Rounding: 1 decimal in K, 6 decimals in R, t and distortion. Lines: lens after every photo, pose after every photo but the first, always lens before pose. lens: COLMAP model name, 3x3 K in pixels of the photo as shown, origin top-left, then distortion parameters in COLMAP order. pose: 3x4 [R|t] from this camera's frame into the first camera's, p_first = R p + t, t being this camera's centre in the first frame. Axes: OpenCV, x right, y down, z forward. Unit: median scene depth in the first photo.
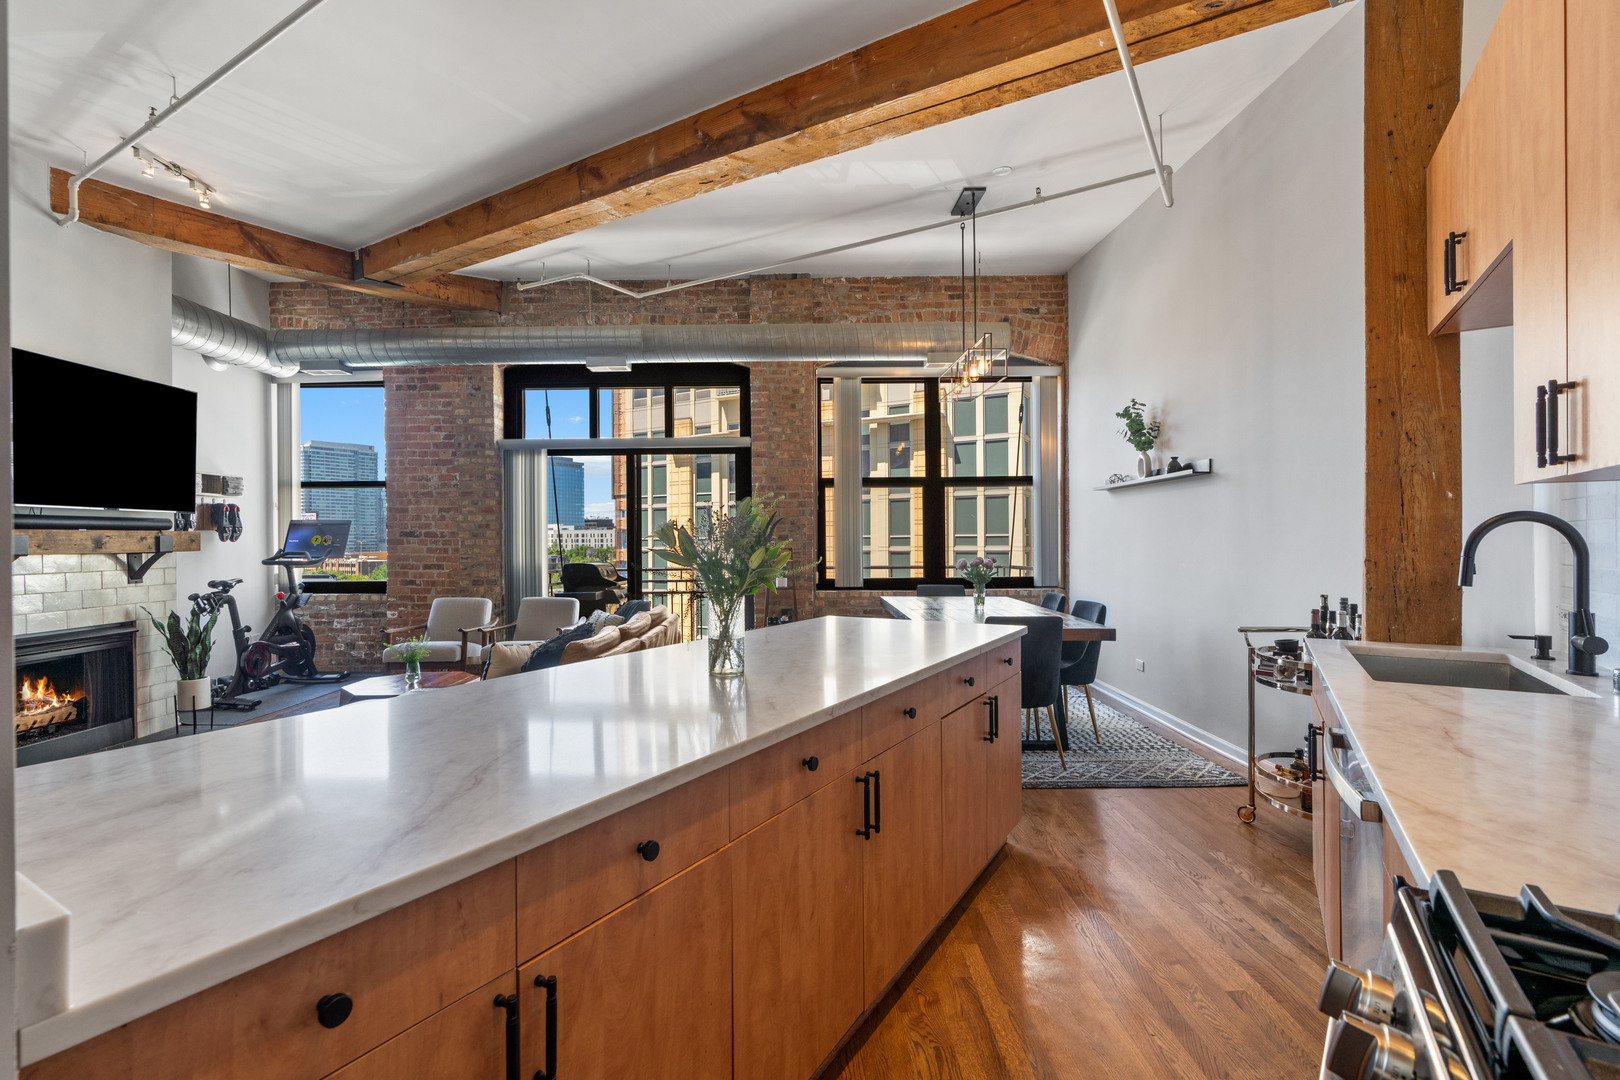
lens RADIAL K [[741.1, 0, 795.8], [0, 741.1, 539.9], [0, 0, 1]] dist [-0.001489, 0.001887]
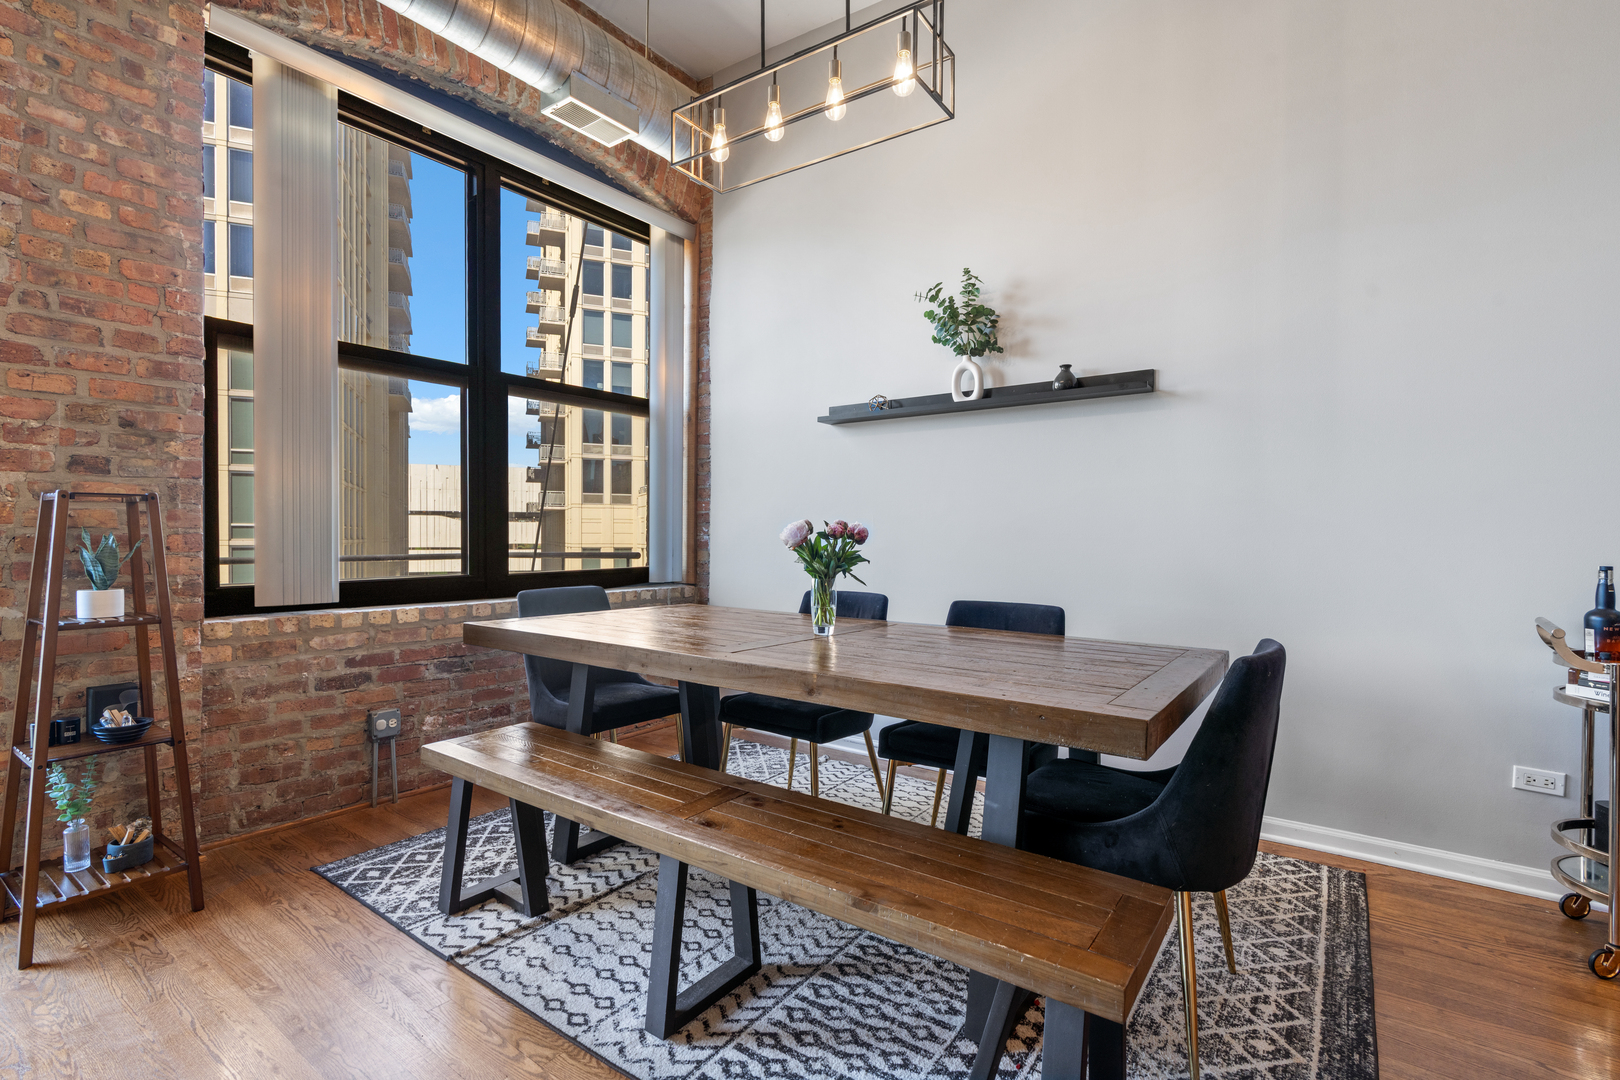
lens RADIAL K [[741.1, 0, 802.0], [0, 741.1, 541.9], [0, 0, 1]] dist [-0.001489, 0.001887]
pose [[0.588122, 0.000886, 0.808772, -0.095363], [-0.006452, 0.999973, 0.003597, 0.027583], [-0.808747, -0.007334, 0.588112, 0.561215]]
